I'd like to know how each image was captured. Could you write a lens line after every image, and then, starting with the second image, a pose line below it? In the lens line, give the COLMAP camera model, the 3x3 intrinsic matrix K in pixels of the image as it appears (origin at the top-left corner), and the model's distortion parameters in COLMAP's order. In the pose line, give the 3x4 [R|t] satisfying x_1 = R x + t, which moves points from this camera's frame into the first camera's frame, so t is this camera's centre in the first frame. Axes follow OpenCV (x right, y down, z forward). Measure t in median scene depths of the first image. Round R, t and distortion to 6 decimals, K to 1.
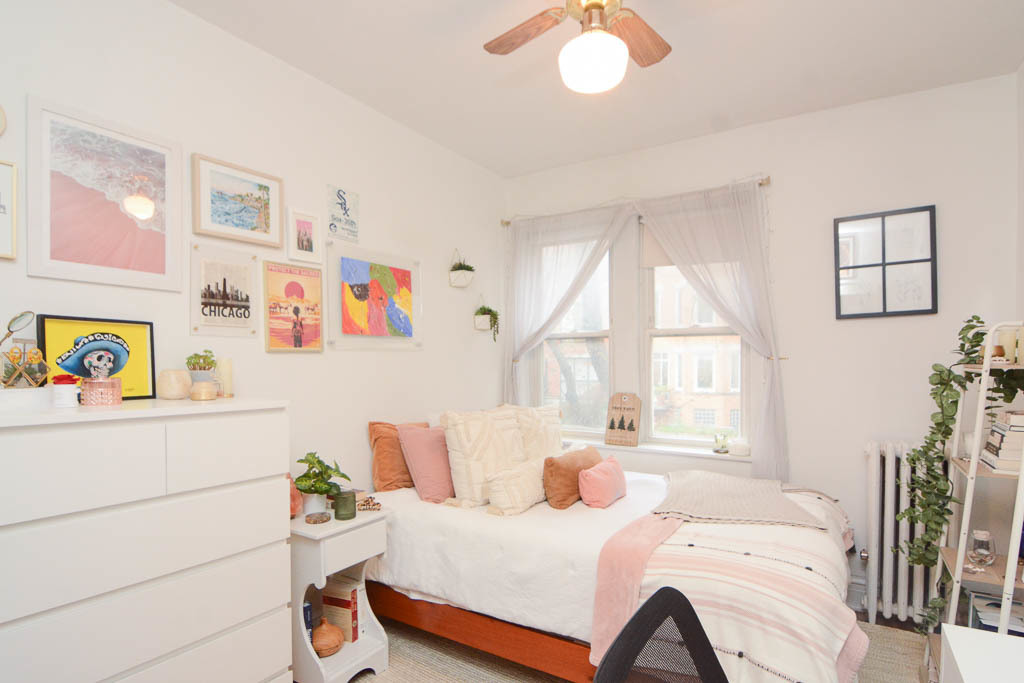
lens RADIAL K [[539.5, 0, 512.5], [0, 539.5, 364.6], [0, 0, 1]] dist [-0.000081, -0.000712]
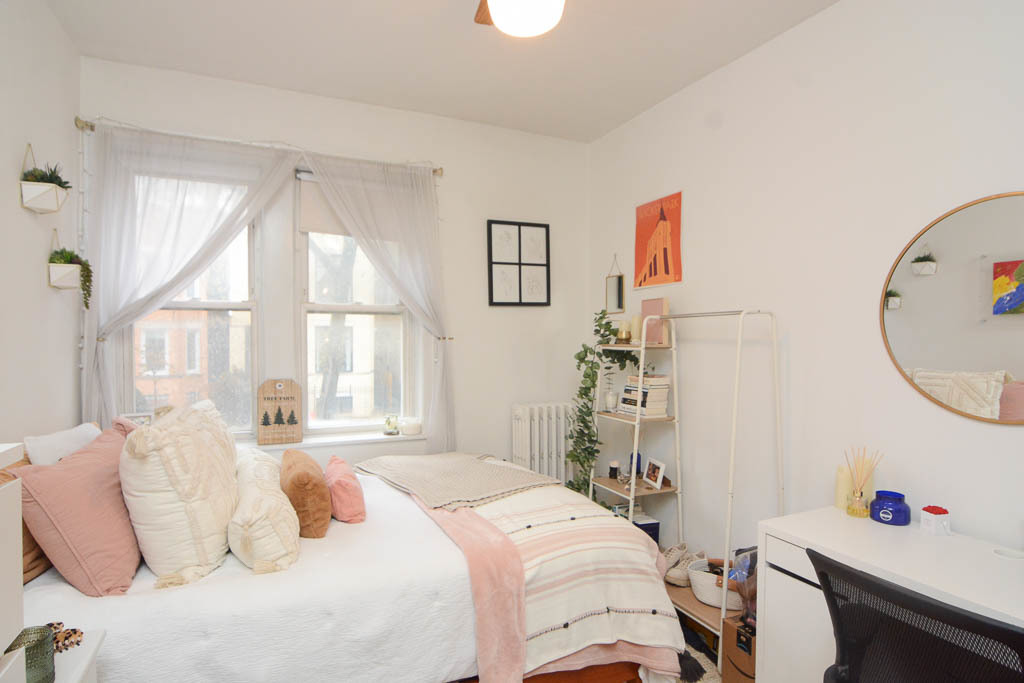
lens RADIAL K [[530.8, 0, 512.0], [0, 530.8, 341.5], [0, 0, 1]] dist [0.002484, -0.015070]
pose [[0.560086, 0.001947, 0.828432, -0.330619], [0.001736, 0.999992, -0.003523, -0.002089], [-0.828433, 0.003411, 0.560078, 0.317370]]
